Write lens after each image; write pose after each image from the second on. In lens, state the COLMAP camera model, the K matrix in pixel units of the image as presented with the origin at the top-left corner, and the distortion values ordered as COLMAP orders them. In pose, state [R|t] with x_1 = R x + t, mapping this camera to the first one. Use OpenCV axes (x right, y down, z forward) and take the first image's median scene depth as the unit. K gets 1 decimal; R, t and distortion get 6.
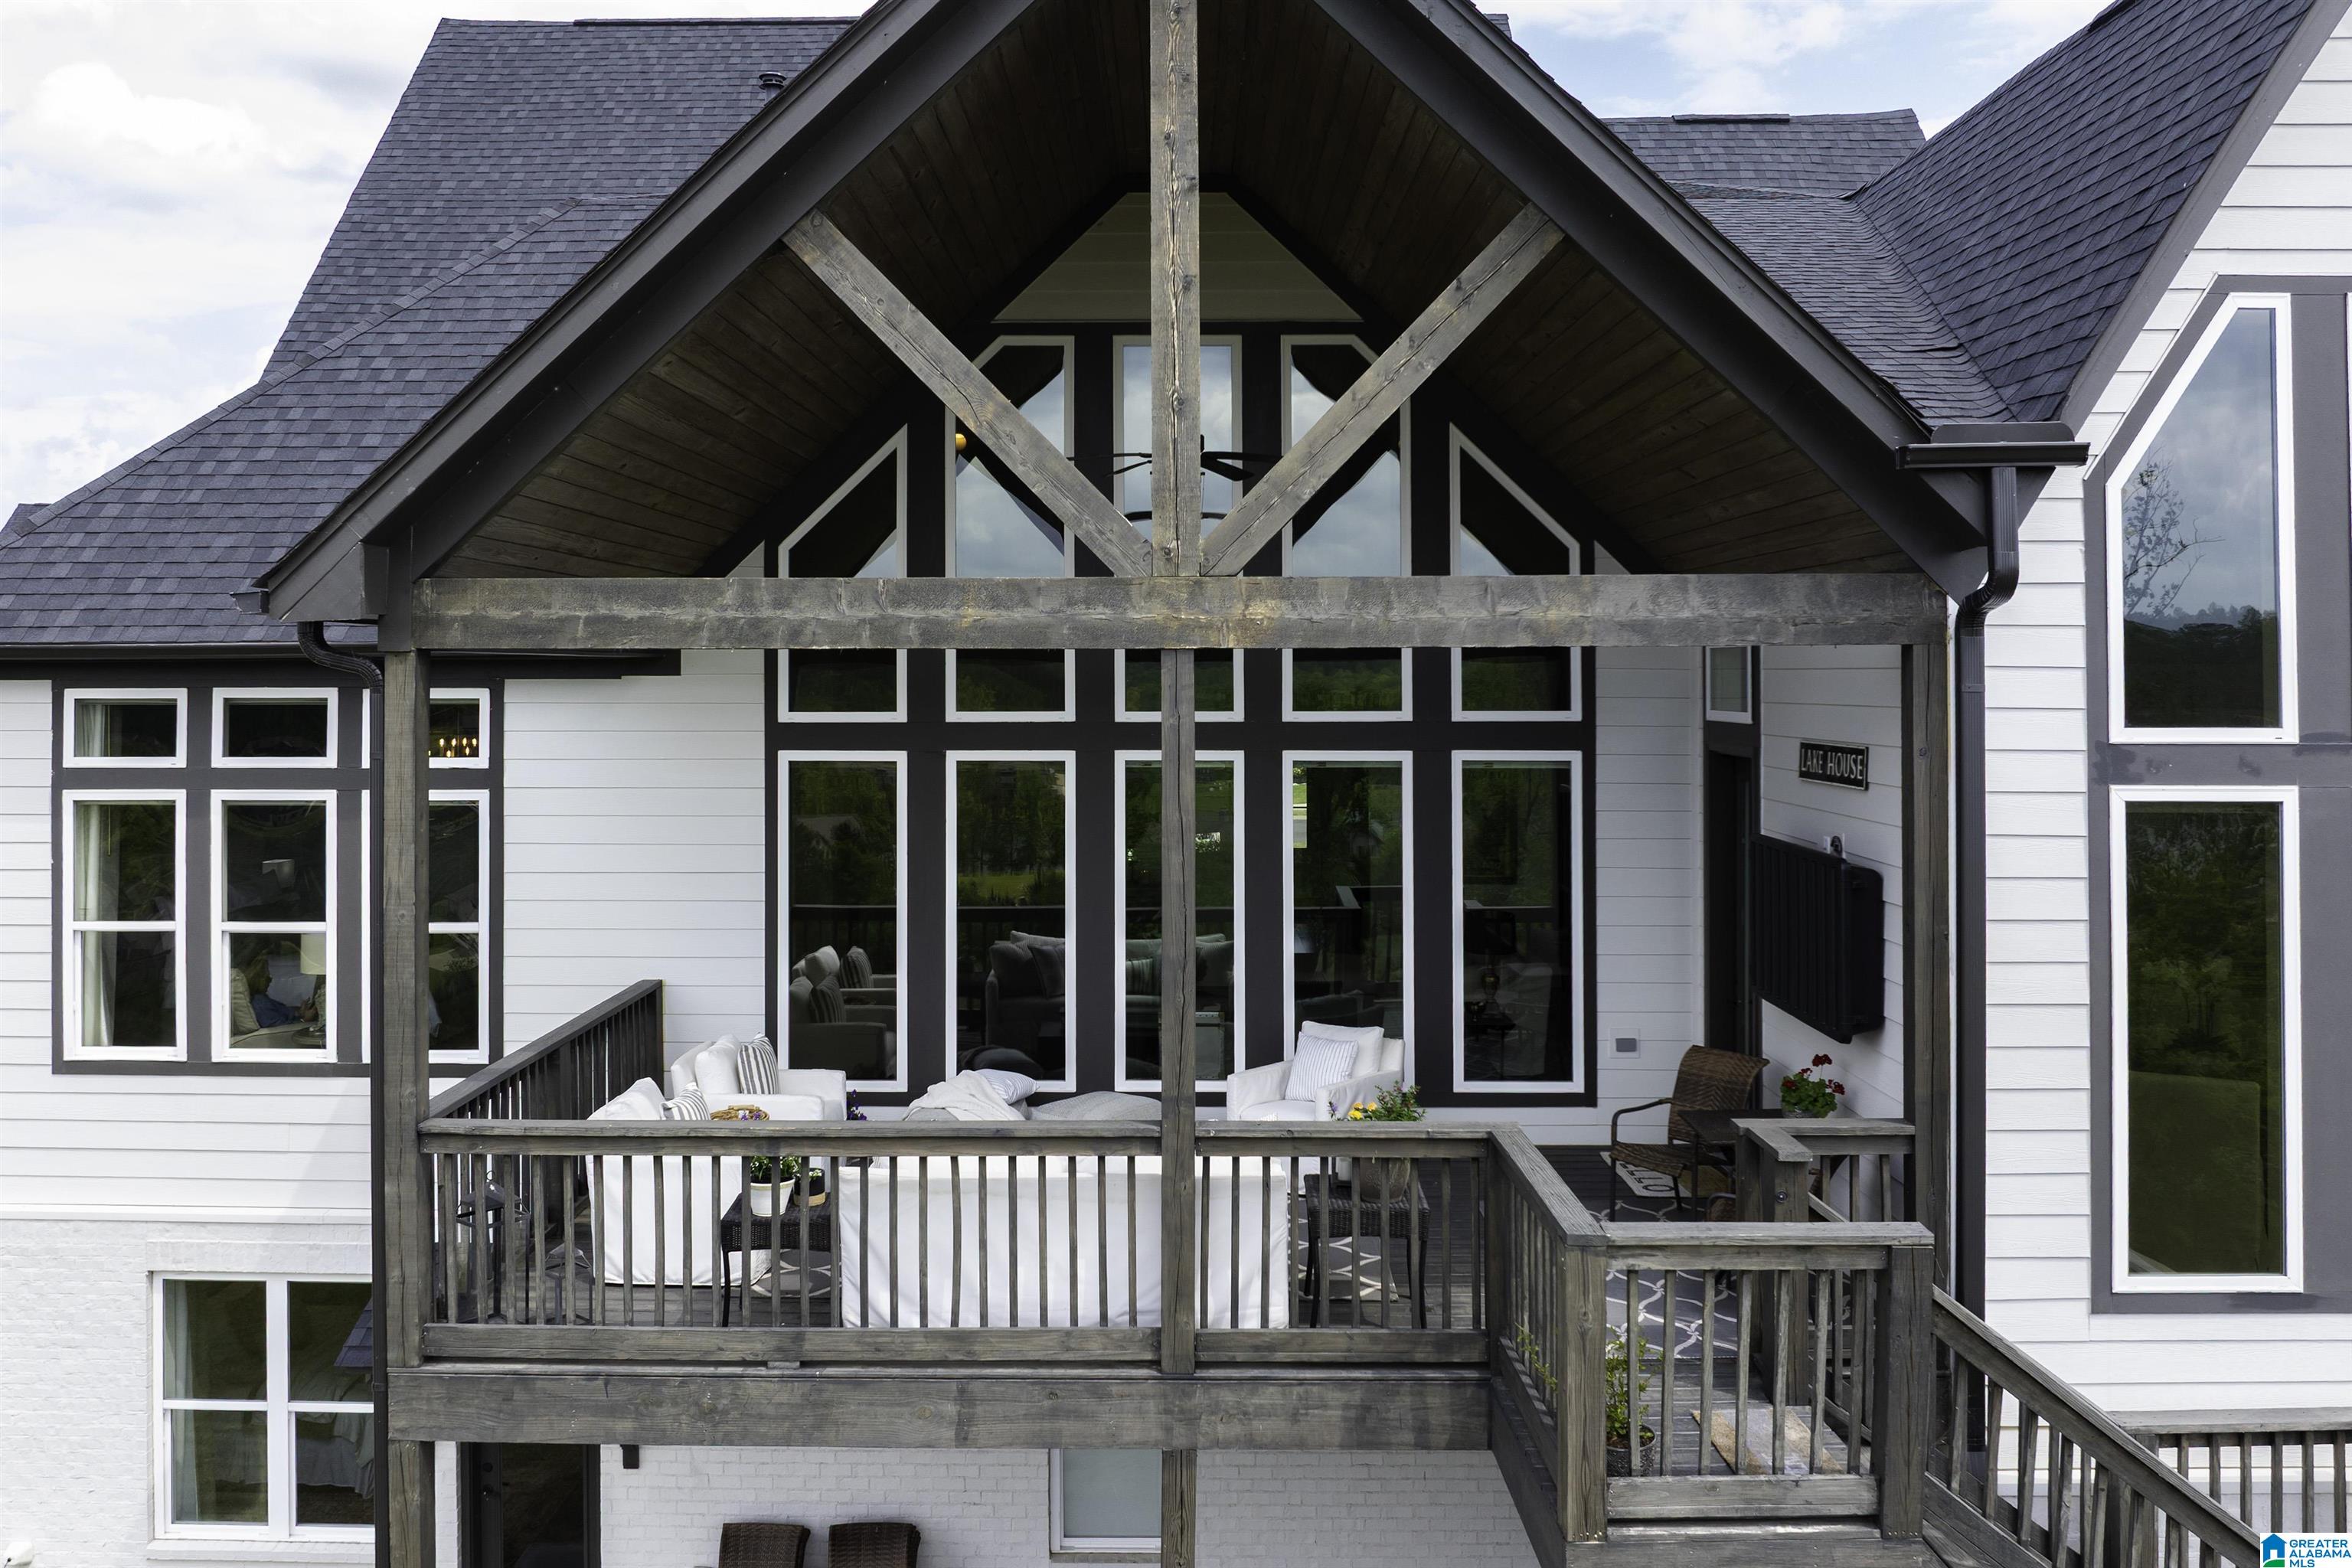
lens RADIAL K [[1766.8, 0, 1142.9], [0, 1766.8, 642.5], [0, 0, 1]] dist [-0.033913, -0.006657]
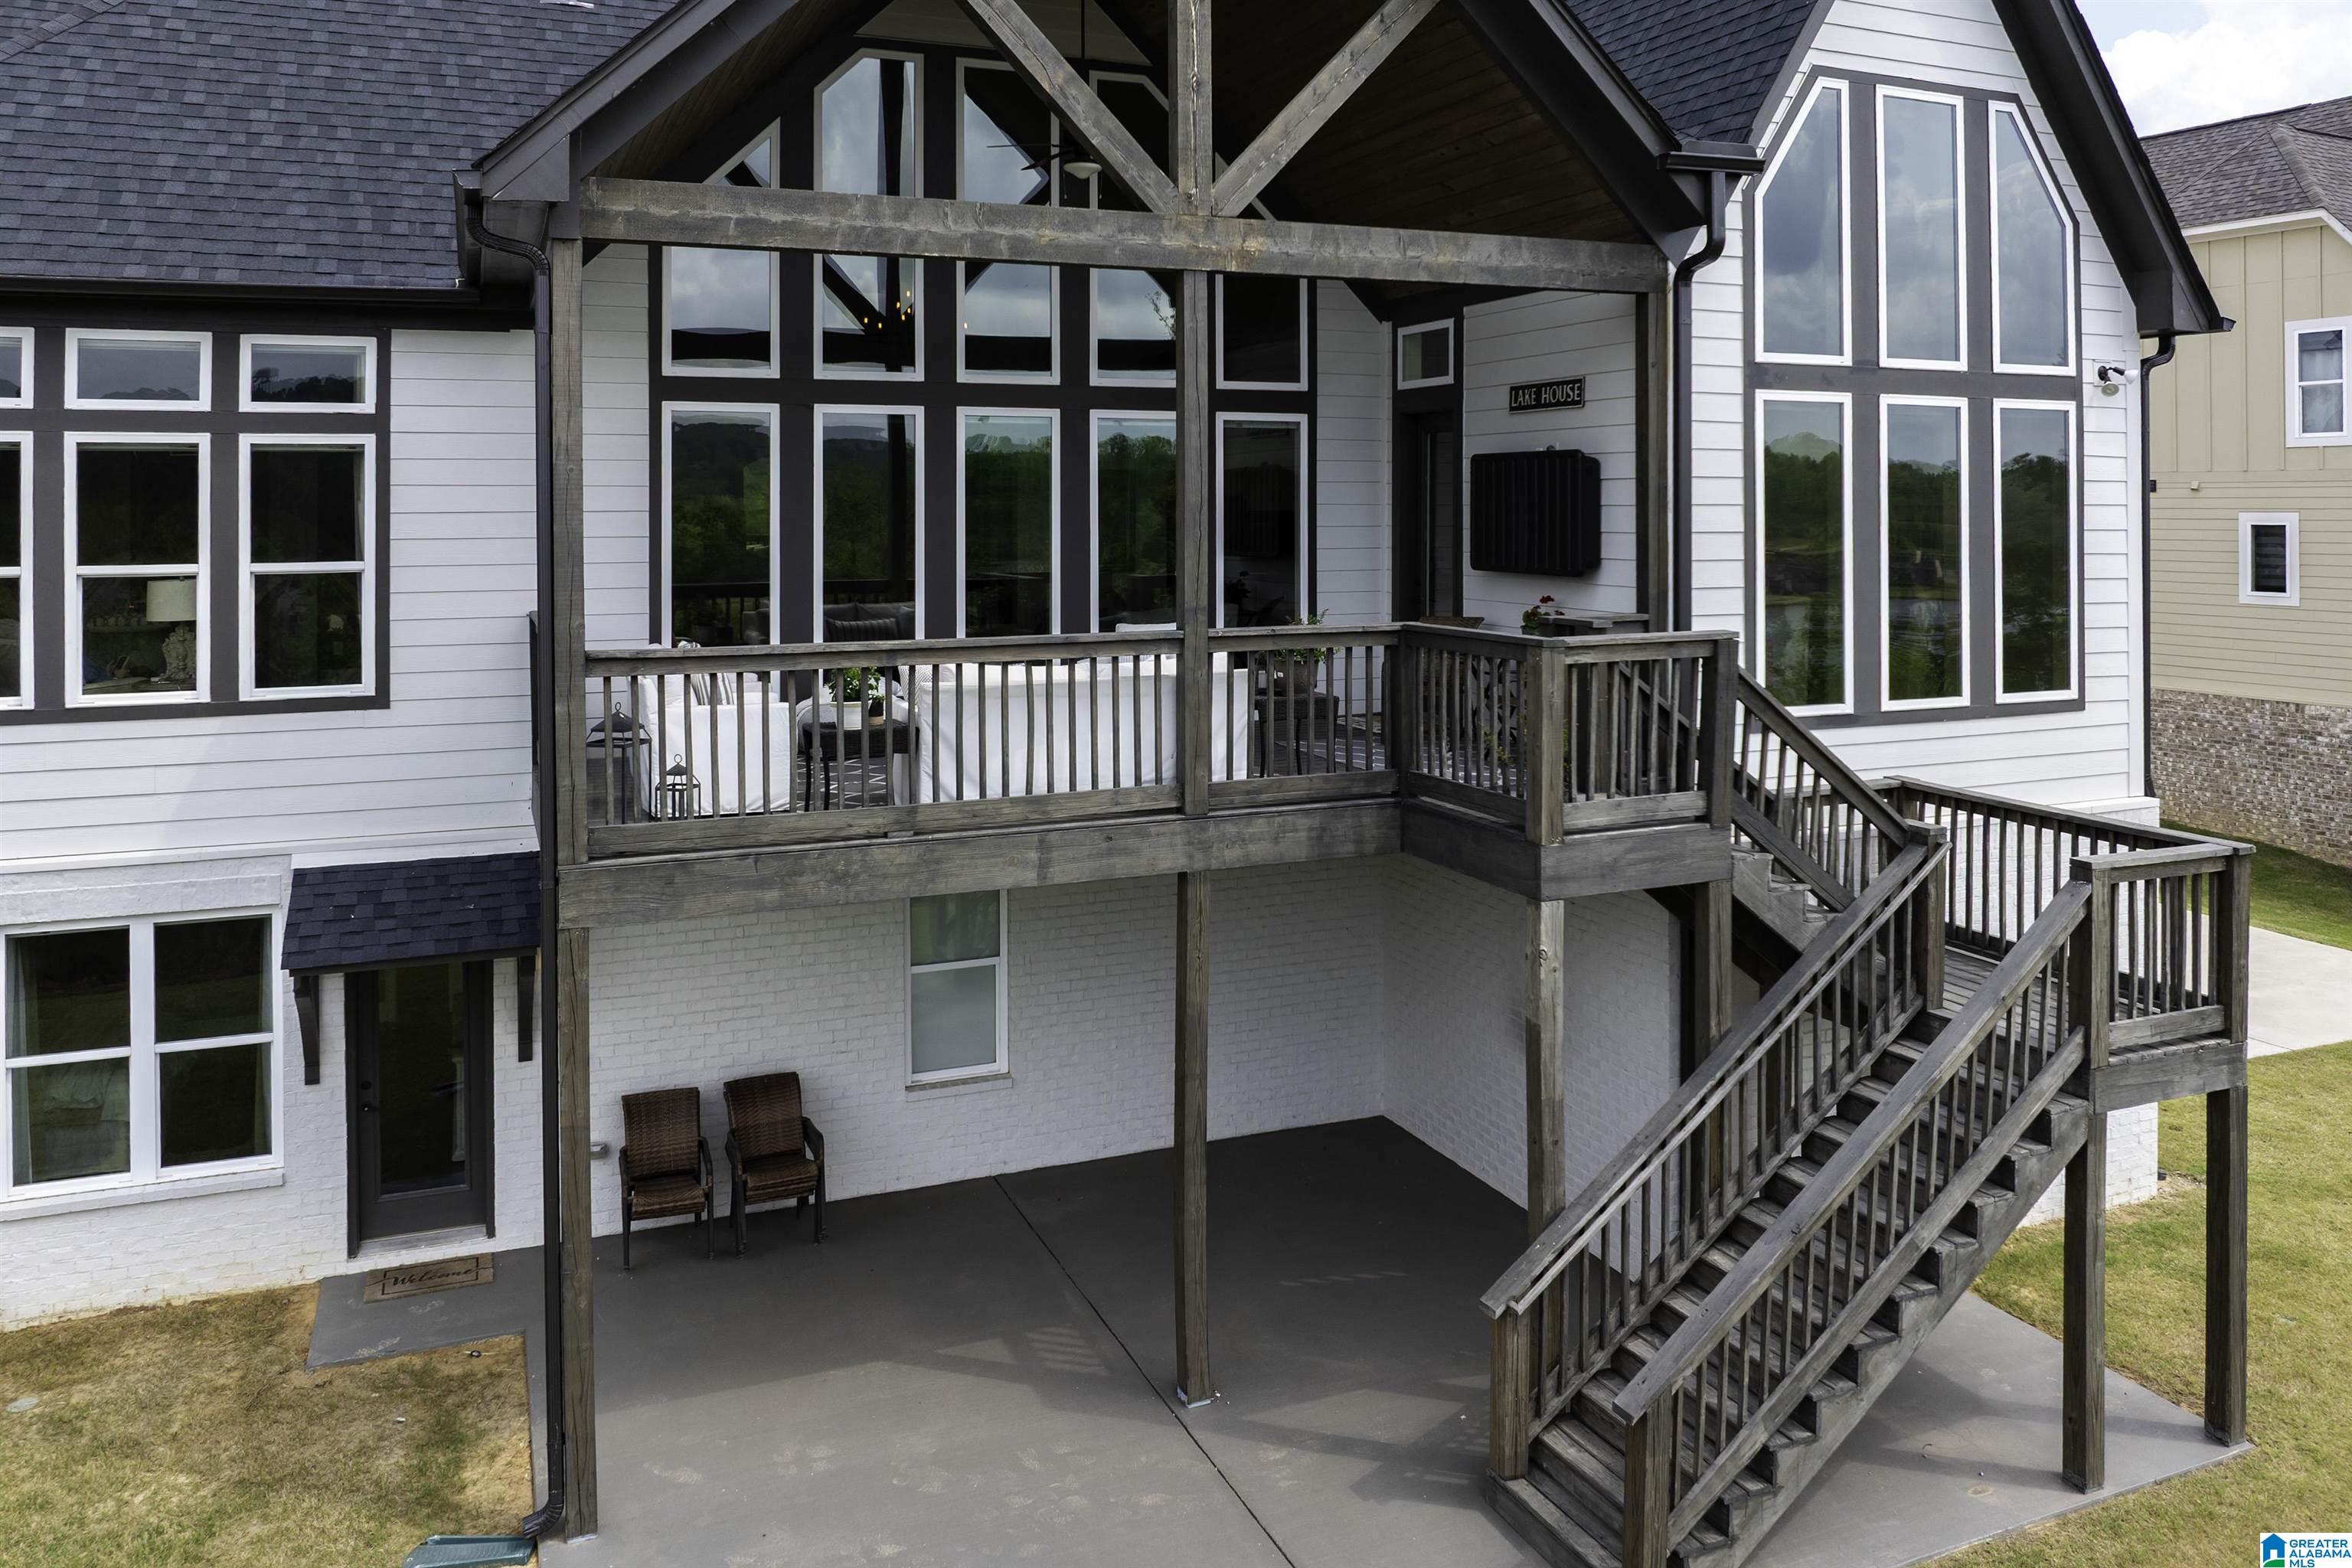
lens RADIAL K [[1711.4, 0, 1167.7], [0, 1711.4, 501.6], [0, 0, 1]] dist [-0.032561, 0.002788]
pose [[0.919240, -0.000498, 0.393698, -0.503390], [-0.006426, 0.999847, 0.016267, 0.156213], [-0.393646, -0.017483, 0.919096, -0.175618]]
